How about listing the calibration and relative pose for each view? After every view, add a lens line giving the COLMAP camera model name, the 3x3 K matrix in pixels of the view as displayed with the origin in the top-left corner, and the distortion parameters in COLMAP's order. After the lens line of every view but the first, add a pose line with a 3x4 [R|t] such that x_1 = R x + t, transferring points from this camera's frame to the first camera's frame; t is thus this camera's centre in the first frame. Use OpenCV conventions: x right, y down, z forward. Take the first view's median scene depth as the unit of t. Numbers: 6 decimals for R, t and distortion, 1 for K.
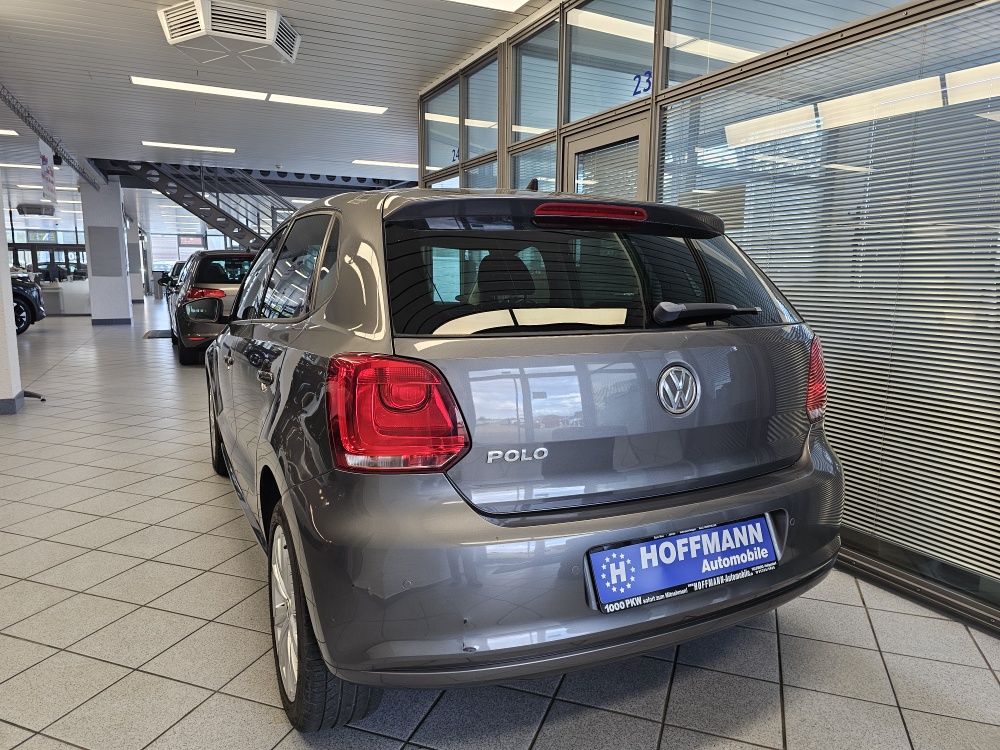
lens RADIAL K [[668.4, 0, 492.1], [0, 668.4, 366.5], [0, 0, 1]] dist [0.066515, -0.073441]
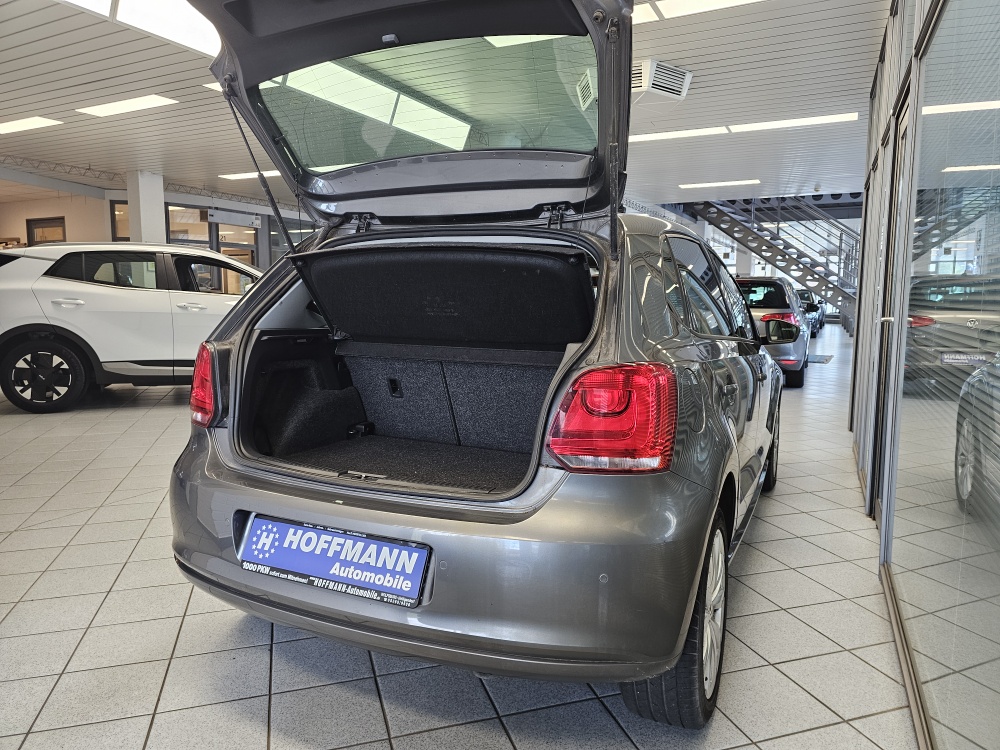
lens RADIAL K [[666.5, 0, 523.5], [0, 666.5, 362.6], [0, 0, 1]] dist [0.061431, -0.047968]
pose [[0.625746, 0.075872, -0.776328, 1.248950], [-0.112805, 0.993598, 0.006182, -0.051123], [0.771827, 0.083705, 0.630299, 0.549468]]
